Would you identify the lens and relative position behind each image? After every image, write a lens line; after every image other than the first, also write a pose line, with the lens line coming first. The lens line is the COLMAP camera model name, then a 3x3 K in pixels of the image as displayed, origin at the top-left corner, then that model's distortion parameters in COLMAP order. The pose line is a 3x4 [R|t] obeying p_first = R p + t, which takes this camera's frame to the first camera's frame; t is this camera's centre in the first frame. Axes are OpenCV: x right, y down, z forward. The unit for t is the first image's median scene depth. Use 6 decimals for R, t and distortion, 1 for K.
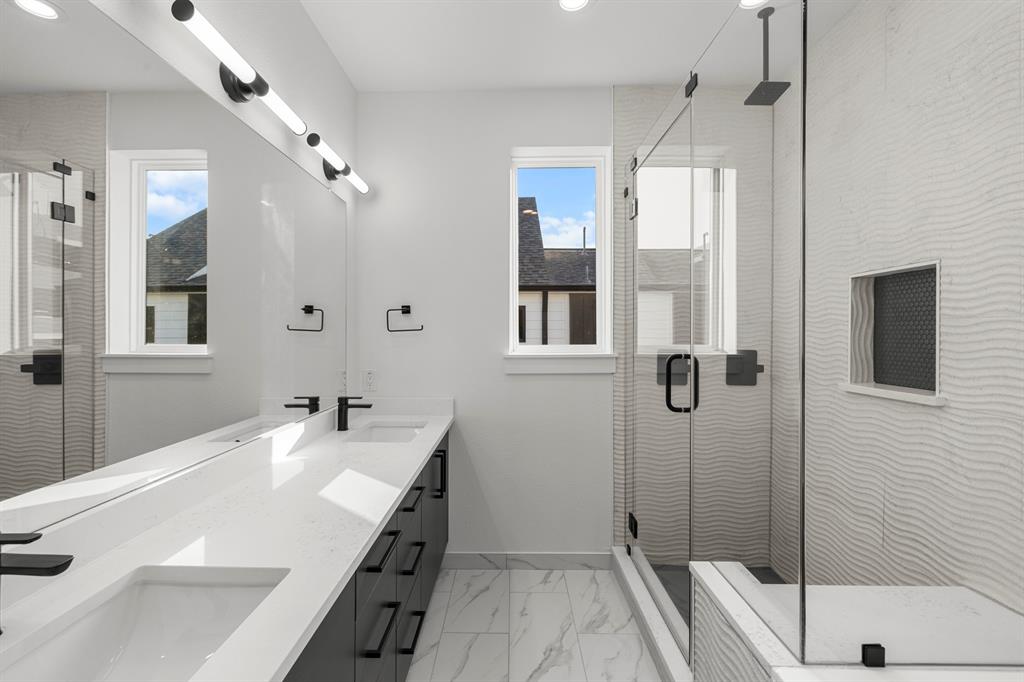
lens RADIAL K [[428.9, 0, 504.8], [0, 428.9, 336.0], [0, 0, 1]] dist [0.002004, -0.000614]
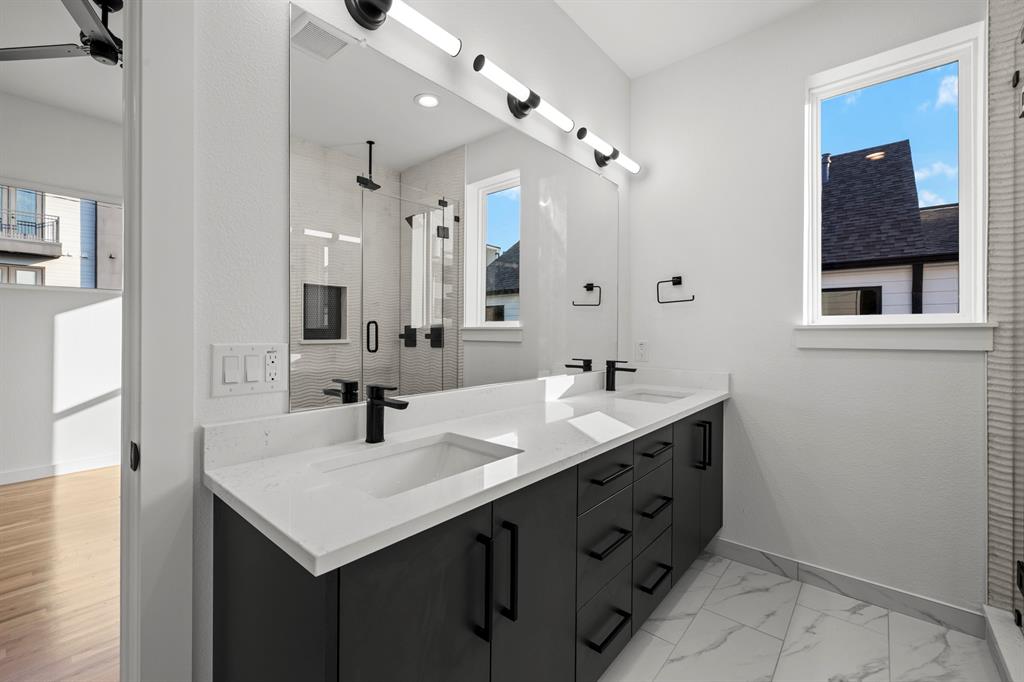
lens RADIAL K [[428.9, 0, 502.3], [0, 428.9, 332.5], [0, 0, 1]] dist [0.002004, -0.000614]
pose [[0.764007, 0.004605, -0.645191, 0.112444], [-0.006355, 0.999980, -0.000388, 0.067221], [0.645177, 0.004397, 0.764021, -0.021080]]
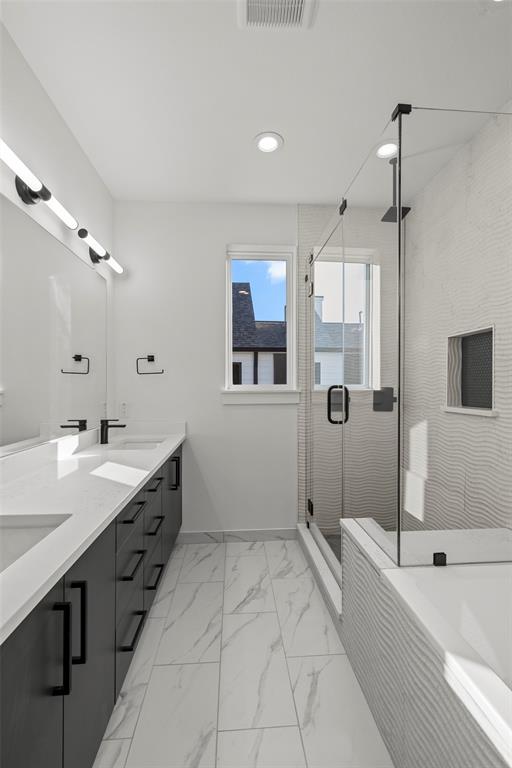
lens RADIAL K [[321.7, 0, 254.2], [0, 321.7, 388.4], [0, 0, 1]] dist [0.002004, -0.000614]
pose [[0.996605, 0.000157, 0.082326, 0.018844], [-0.000460, 0.999993, 0.003655, 0.034262], [-0.082325, -0.003680, 0.996599, -0.071725]]
